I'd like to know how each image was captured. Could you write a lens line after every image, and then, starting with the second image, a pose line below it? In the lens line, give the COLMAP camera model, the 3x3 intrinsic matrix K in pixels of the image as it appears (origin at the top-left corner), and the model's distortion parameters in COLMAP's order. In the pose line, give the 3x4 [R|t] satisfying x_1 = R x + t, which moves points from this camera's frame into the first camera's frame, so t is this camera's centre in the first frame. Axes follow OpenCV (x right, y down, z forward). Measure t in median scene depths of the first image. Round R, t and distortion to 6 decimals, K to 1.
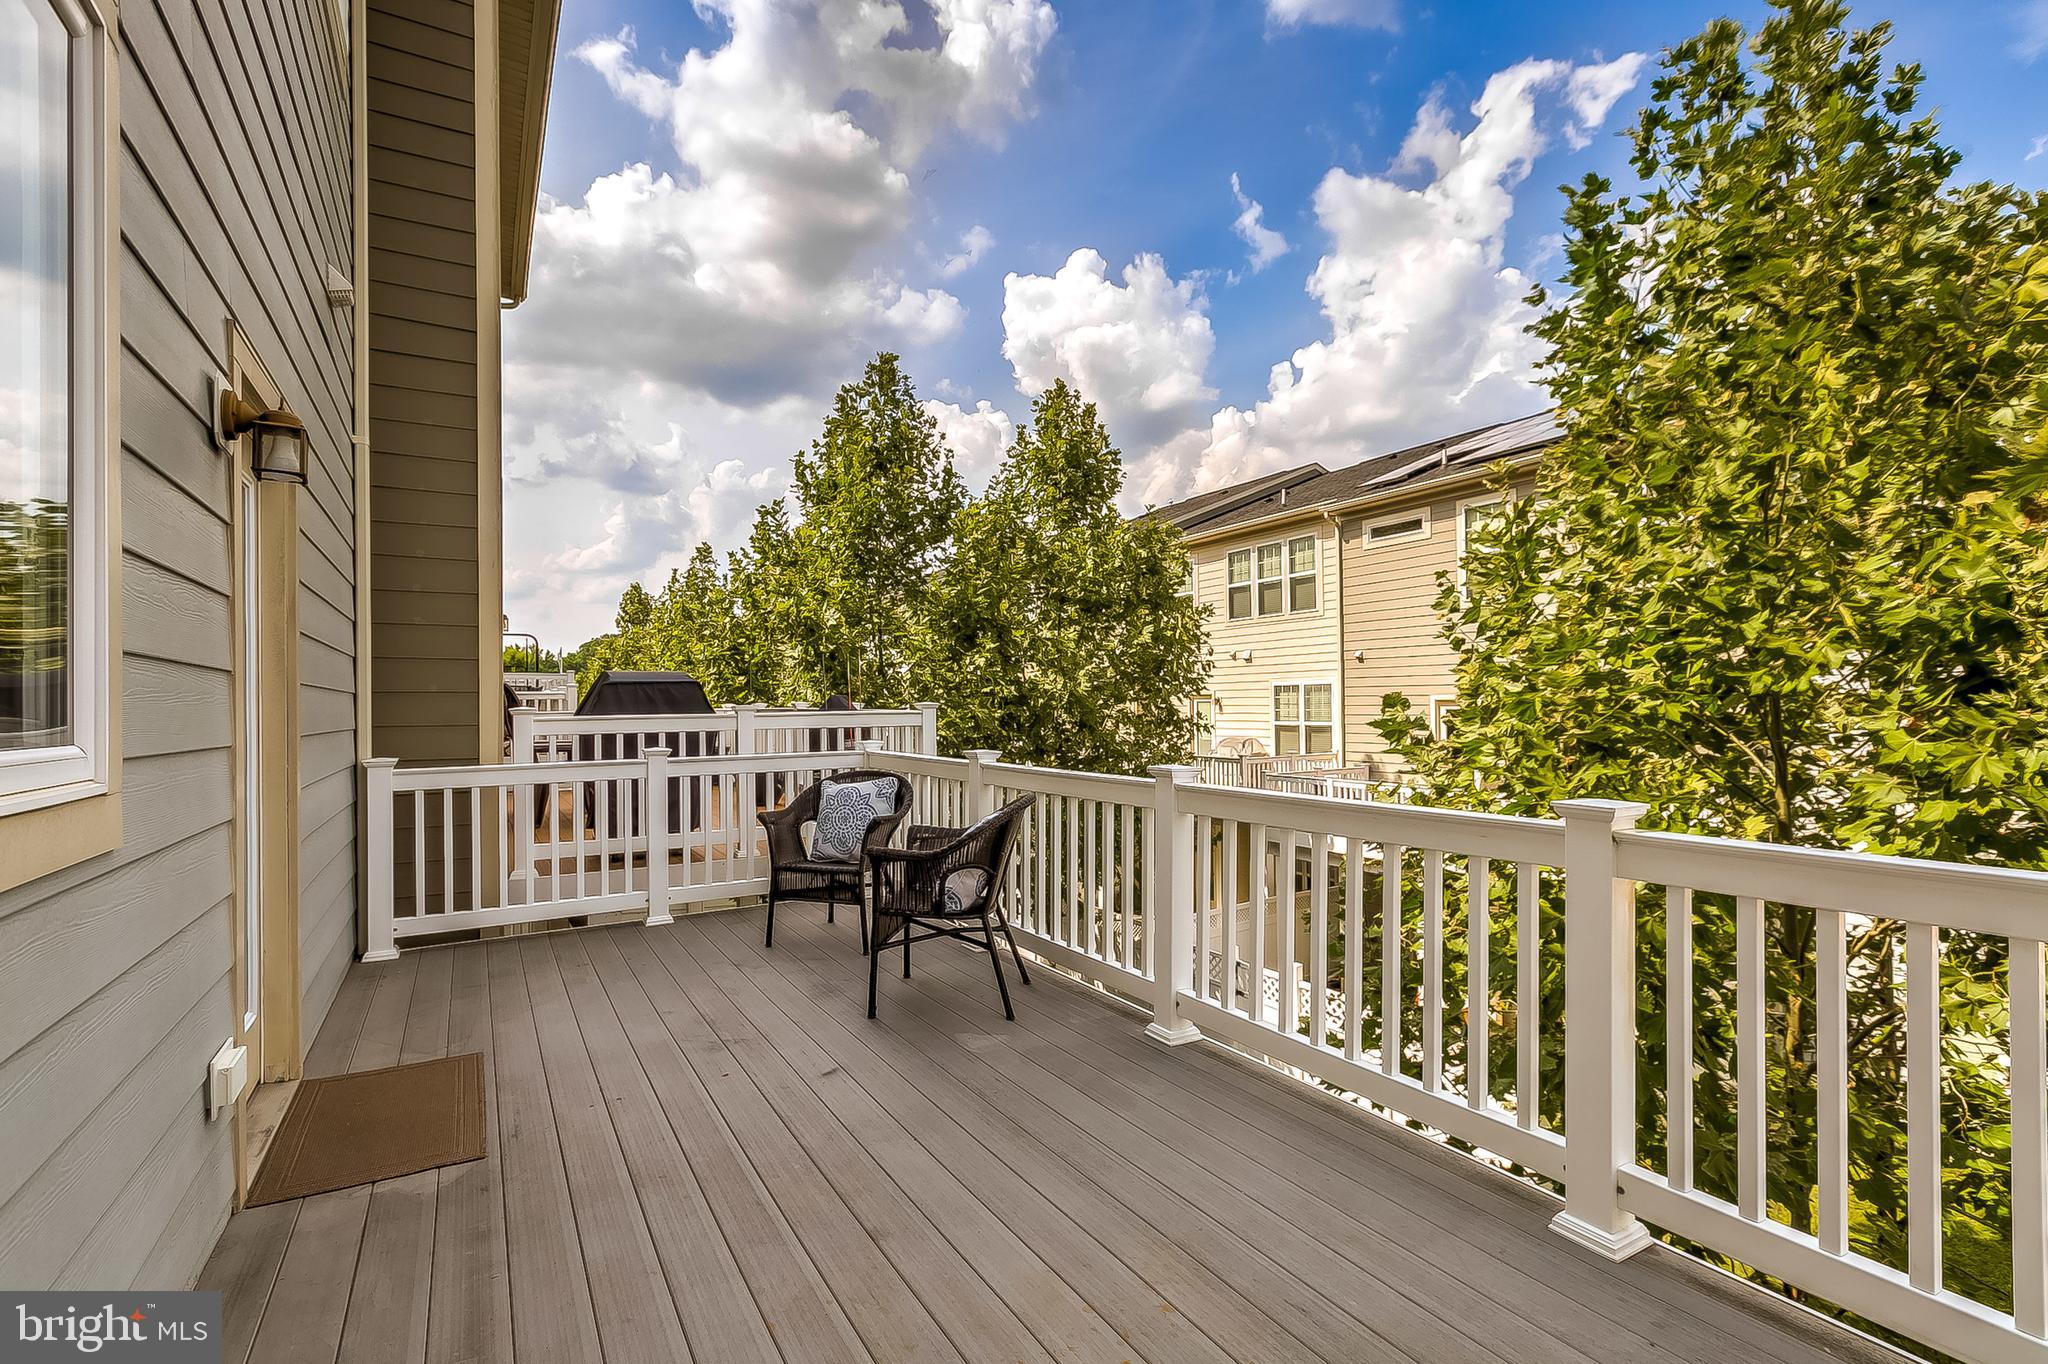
lens RADIAL K [[927.7, 0, 1023.9], [0, 927.7, 703.1], [0, 0, 1]] dist [-0.000505, -0.000679]
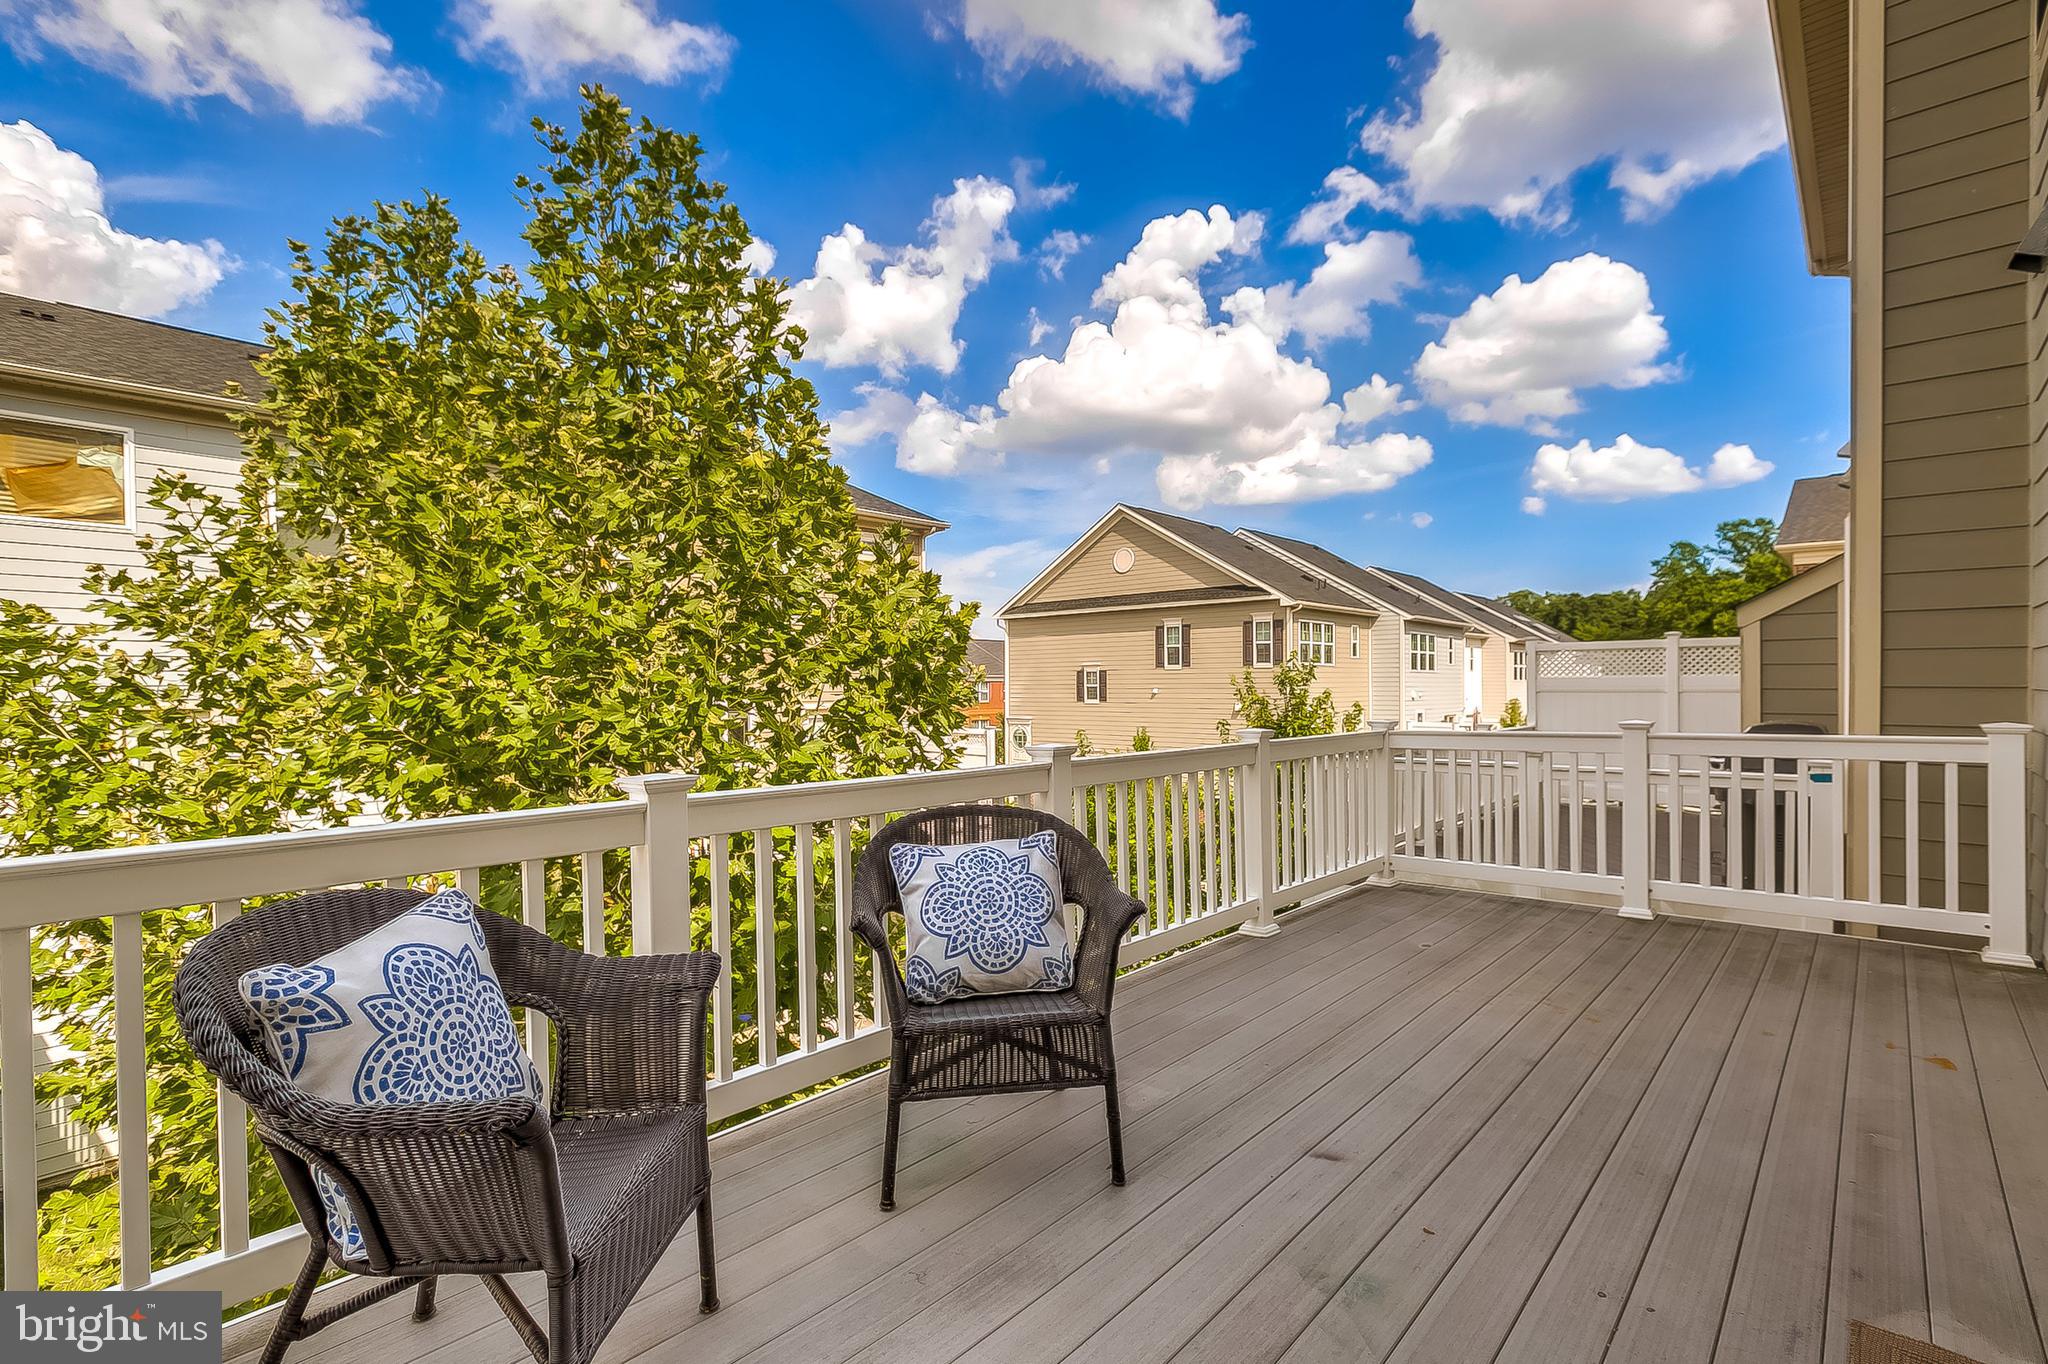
lens RADIAL K [[927.7, 0, 1023.9], [0, 927.7, 703.1], [0, 0, 1]] dist [-0.000505, -0.000679]
pose [[-0.281830, -0.008927, 0.959423, -1.057116], [0.010242, 0.999872, 0.012311, 0.015633], [-0.959410, 0.013296, -0.281702, 1.766760]]
